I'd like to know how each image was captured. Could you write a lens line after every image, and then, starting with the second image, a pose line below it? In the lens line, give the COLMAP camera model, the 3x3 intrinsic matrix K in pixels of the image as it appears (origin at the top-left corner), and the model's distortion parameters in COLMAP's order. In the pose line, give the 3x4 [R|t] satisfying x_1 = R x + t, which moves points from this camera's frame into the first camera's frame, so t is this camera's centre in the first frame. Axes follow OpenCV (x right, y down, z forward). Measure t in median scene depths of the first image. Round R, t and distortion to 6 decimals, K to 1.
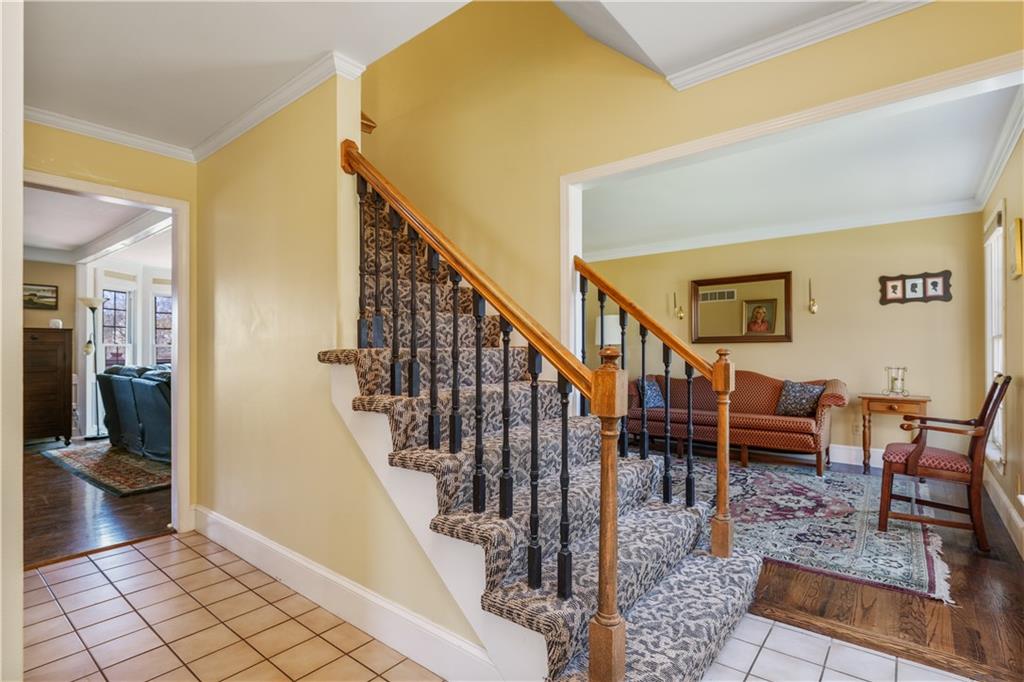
lens RADIAL K [[490.4, 0, 513.8], [0, 490.4, 350.2], [0, 0, 1]] dist [-0.001275, -0.000105]
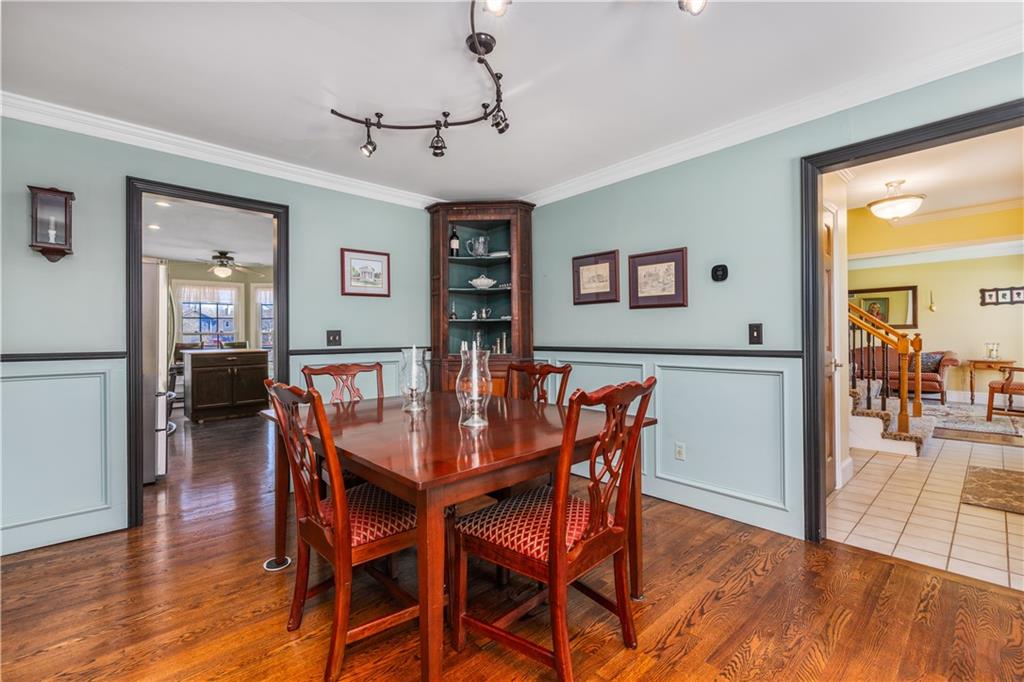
lens RADIAL K [[441.6, 0, 510.2], [0, 441.6, 336.1], [0, 0, 1]] dist [-0.004740, 0.000580]
pose [[0.988543, -0.004733, -0.150866, -0.627891], [0.005057, 0.999986, 0.001766, -0.001167], [0.150856, -0.002509, 0.988553, -0.741573]]
